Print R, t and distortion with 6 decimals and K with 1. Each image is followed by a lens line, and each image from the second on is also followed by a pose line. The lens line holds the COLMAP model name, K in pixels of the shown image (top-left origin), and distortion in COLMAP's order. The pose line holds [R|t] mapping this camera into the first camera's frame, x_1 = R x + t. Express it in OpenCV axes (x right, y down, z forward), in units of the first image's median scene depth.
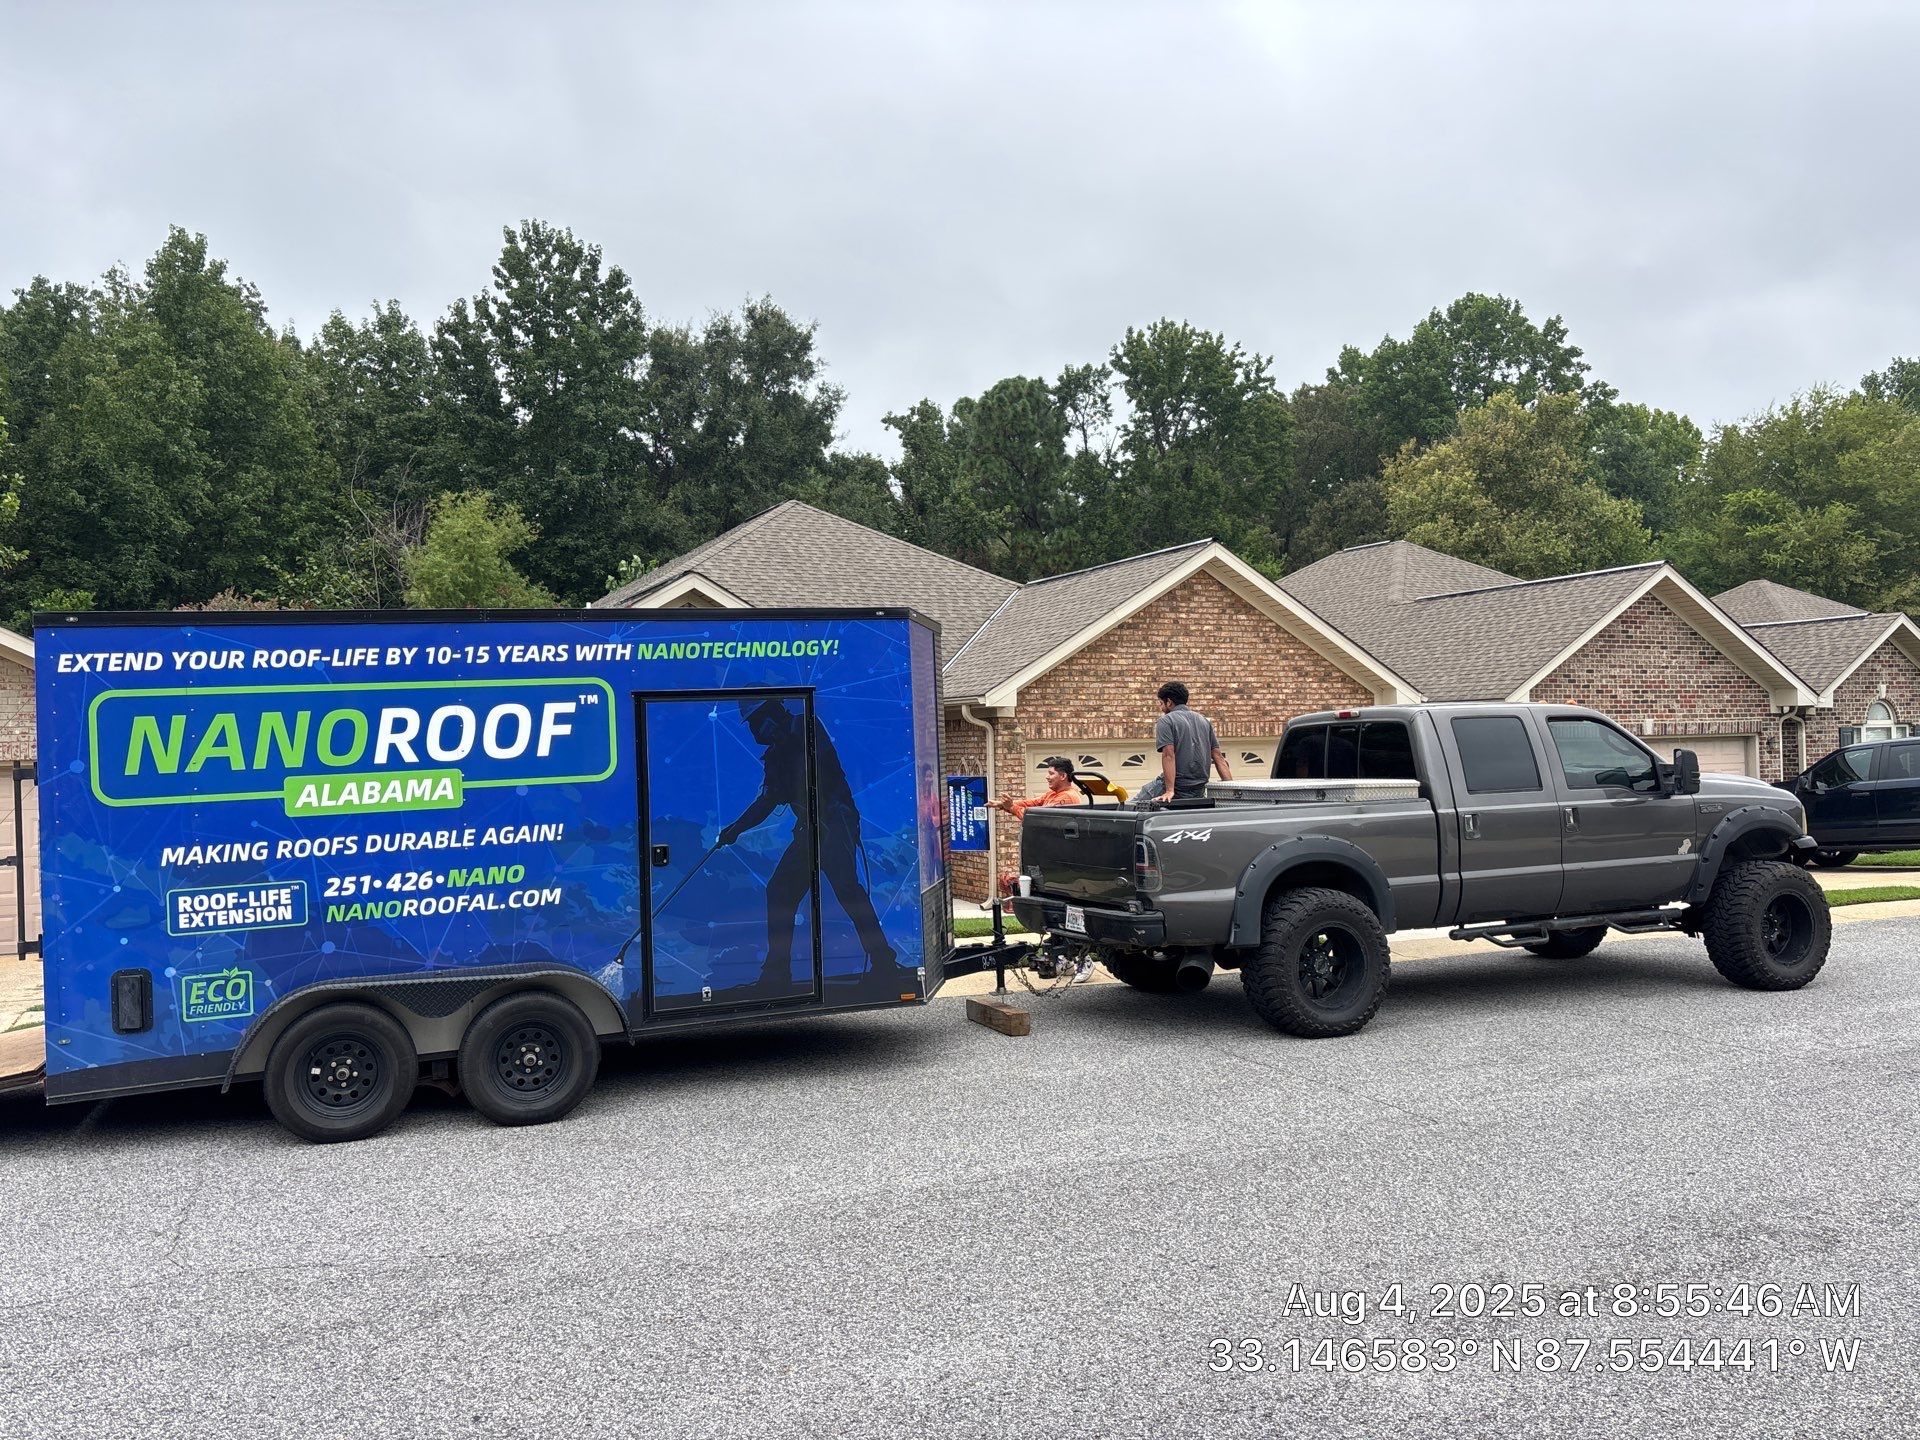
lens RADIAL K [[1477.0, 0, 960.0], [0, 1477.0, 720.0], [0, 0, 1]] dist [0.074712, -0.091501]
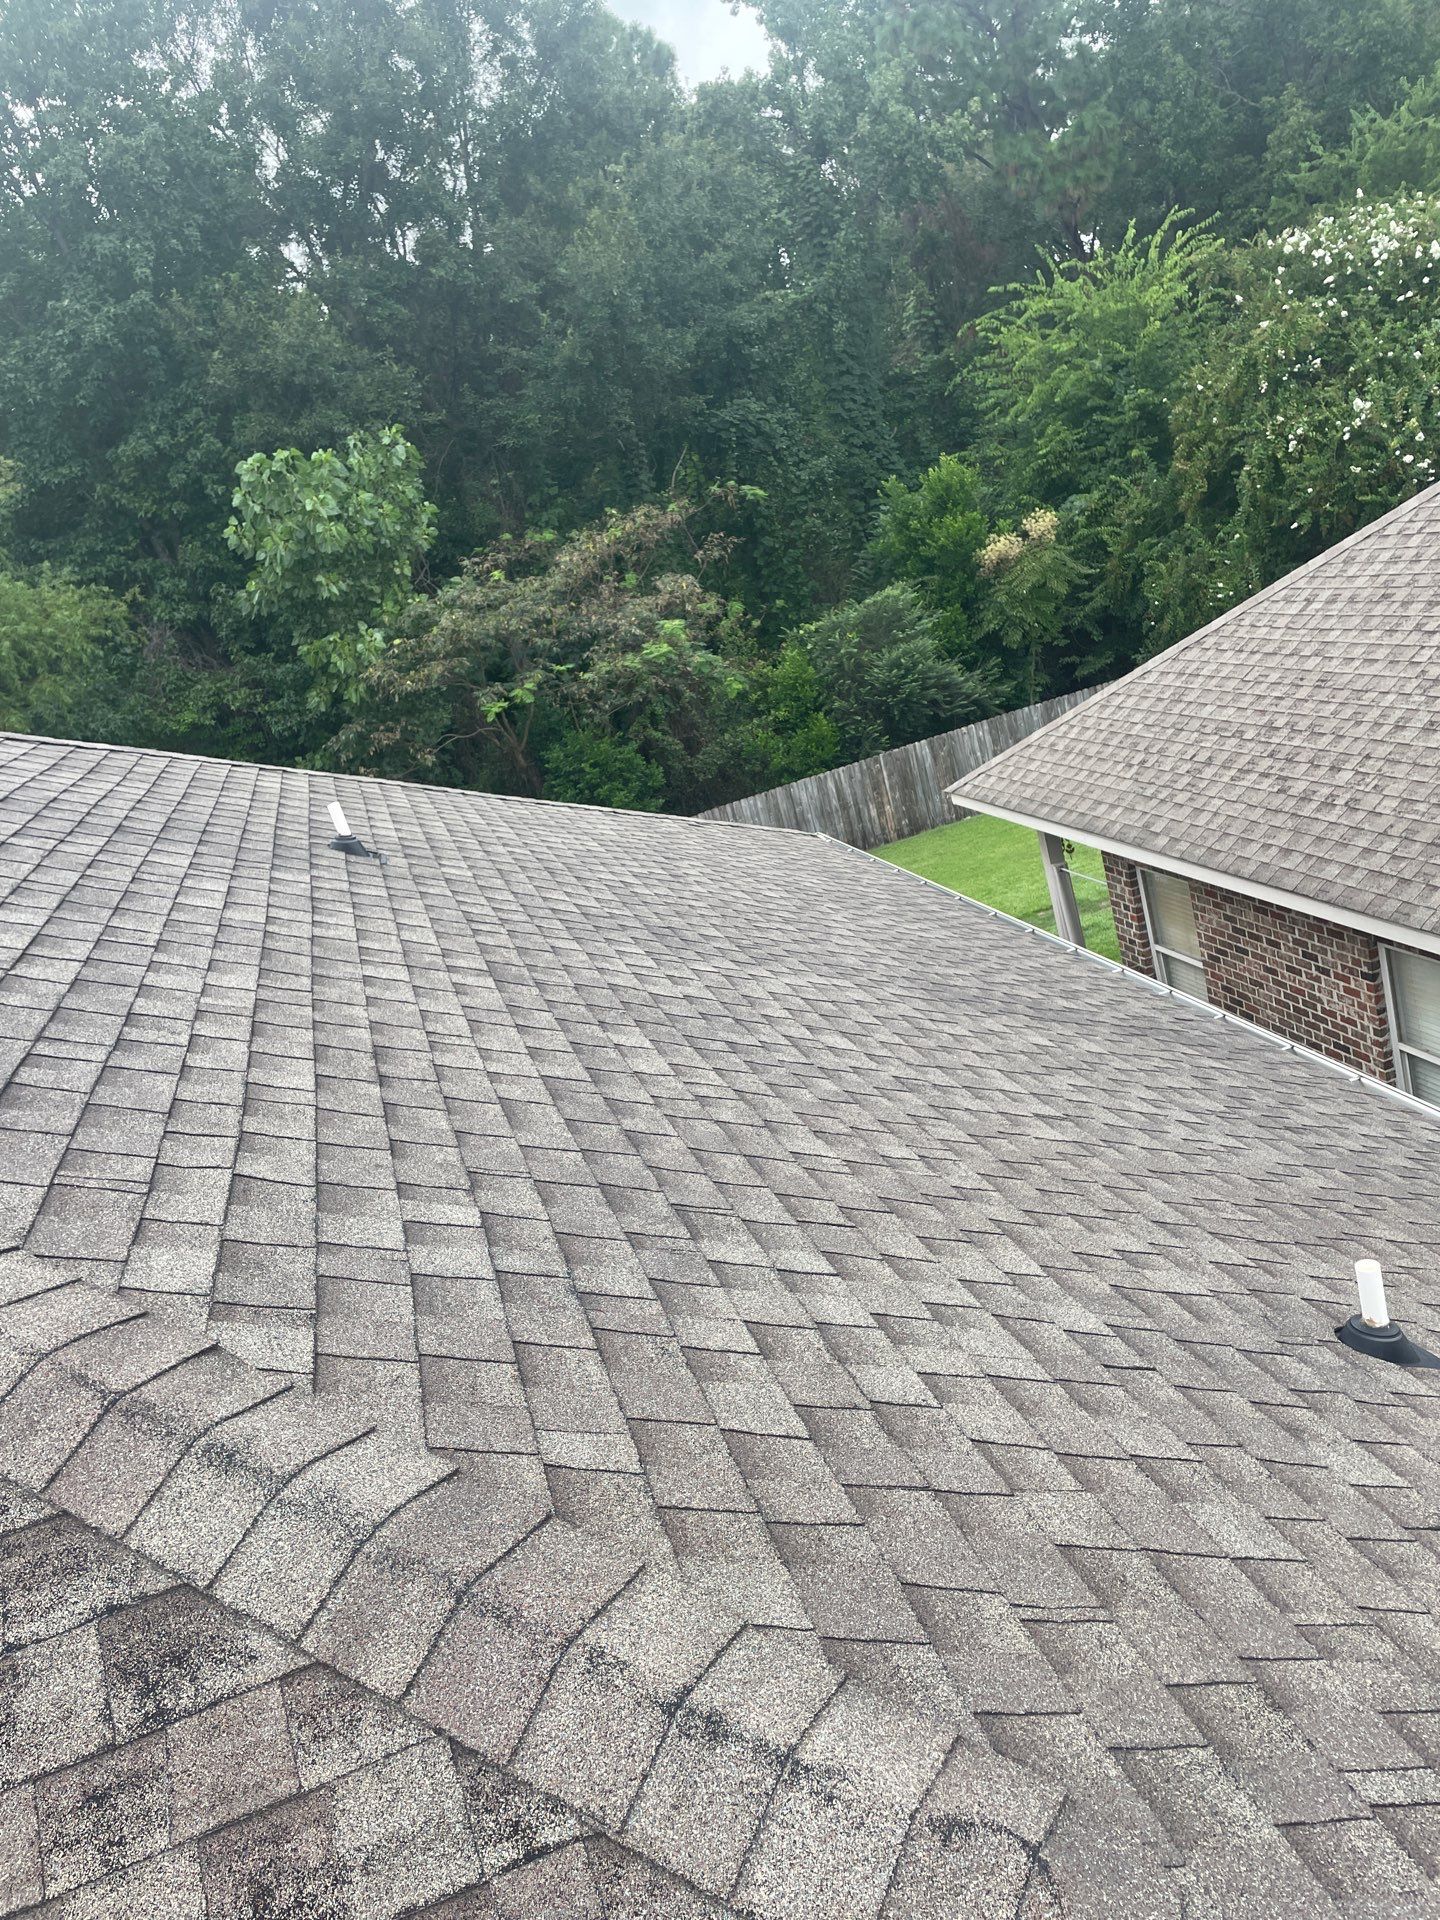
lens RADIAL K [[1456.2, 0, 721.4], [0, 1456.2, 978.2], [0, 0, 1]] dist [0.065631, -0.099318]
pose [[0.955680, -0.172231, -0.238773, 0.016202], [0.247624, 0.908916, 0.335491, -0.052624], [0.159242, -0.379748, 0.911281, 0.353270]]
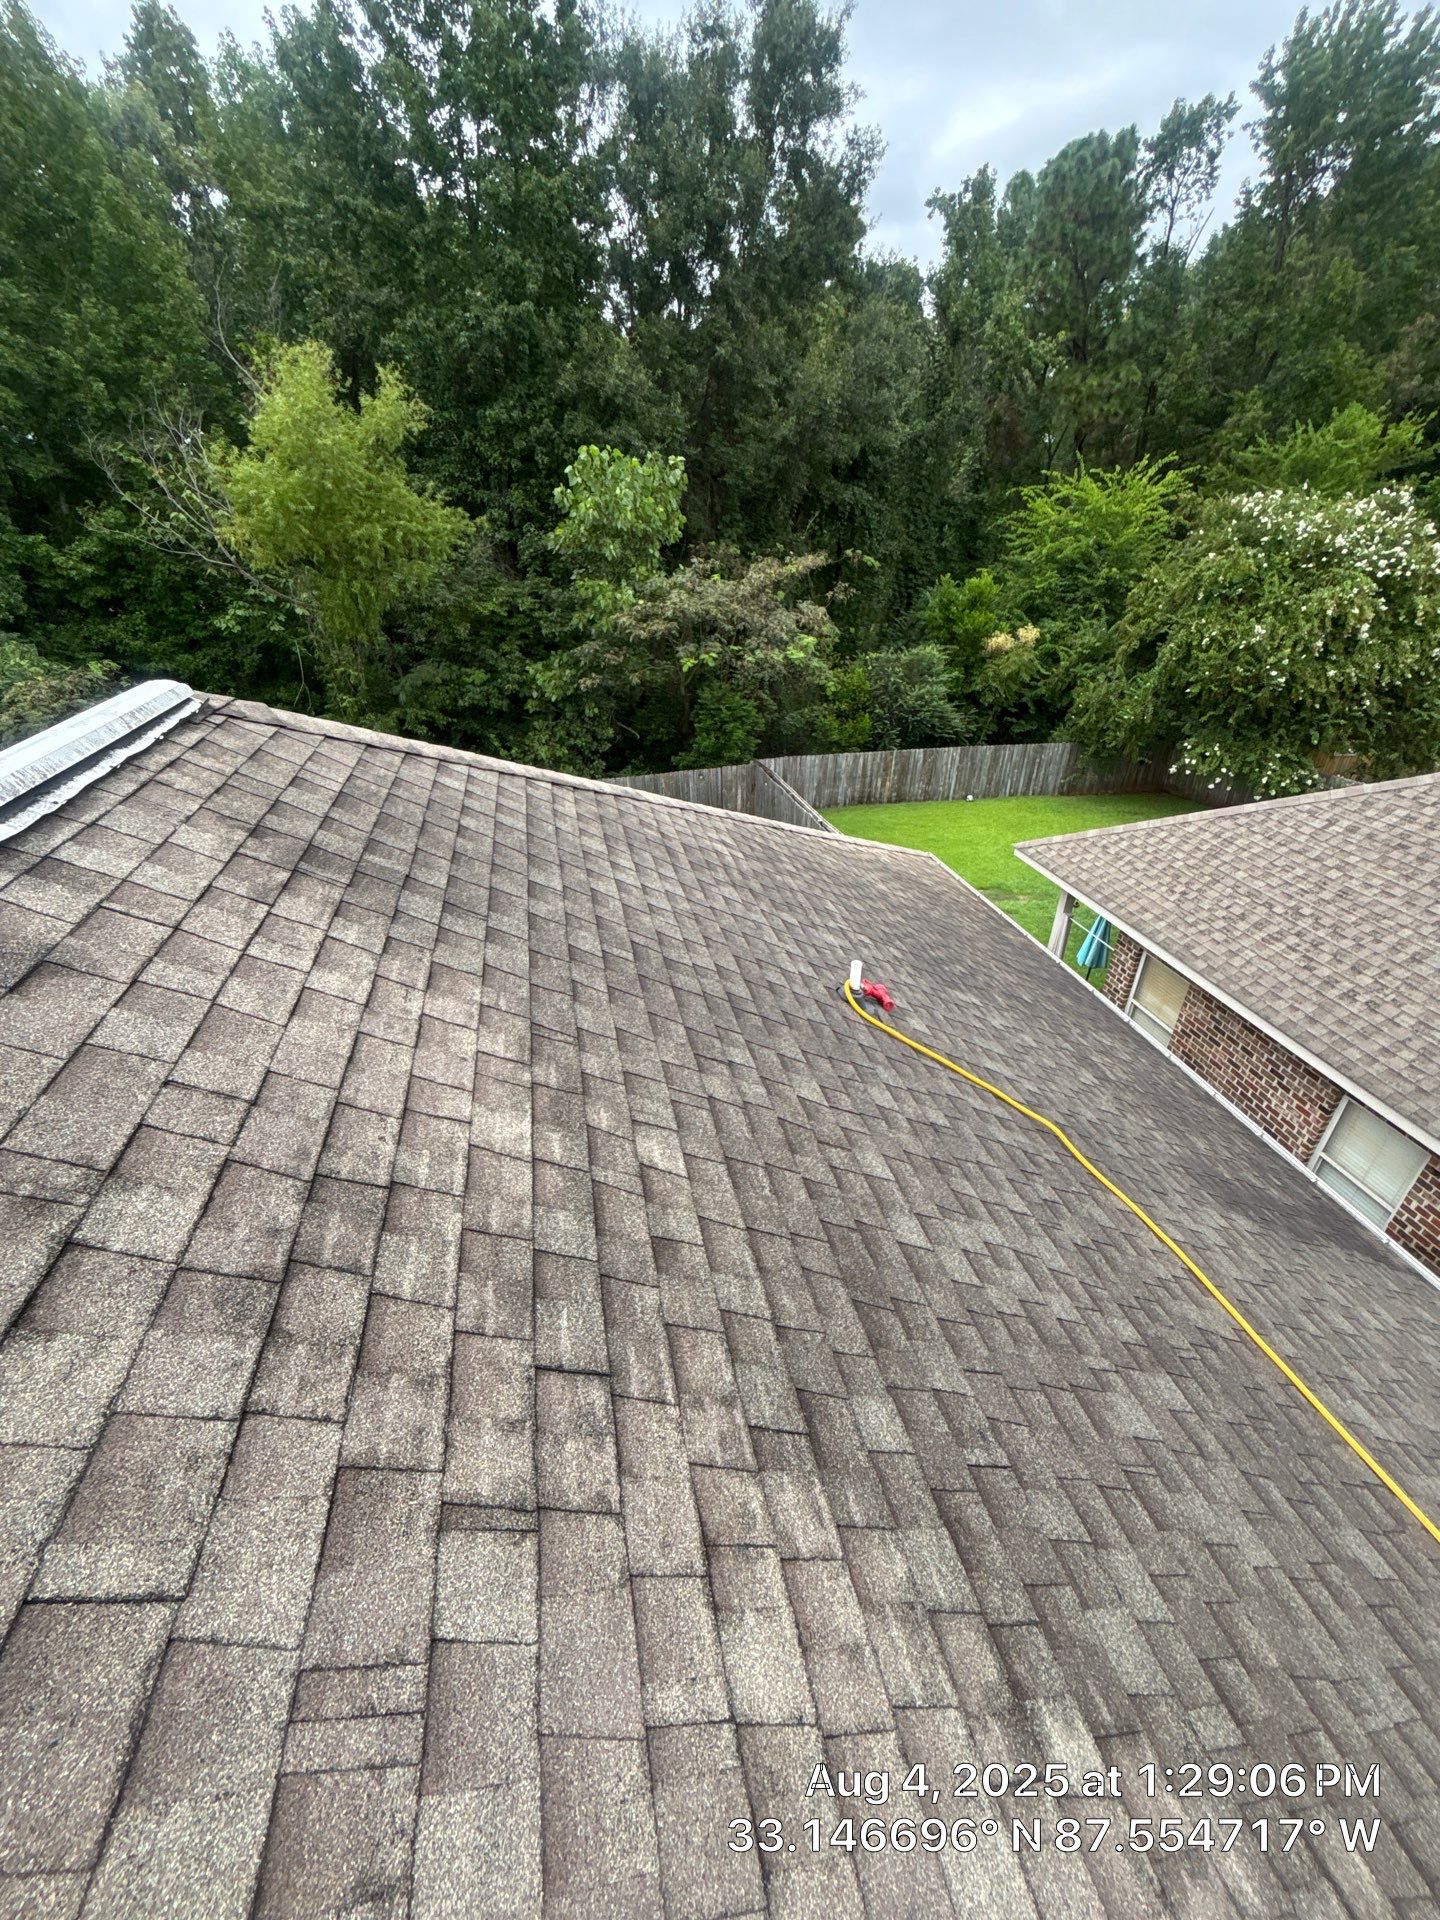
lens RADIAL K [[783.2, 0, 720.0], [0, 783.2, 960.0], [0, 0, 1]] dist [-0.007084, 0.002186]
pose [[0.972800, 0.135982, -0.187534, -0.025220], [-0.017986, 0.851464, 0.524104, -0.066364], [0.230947, -0.506475, 0.830750, 0.388457]]
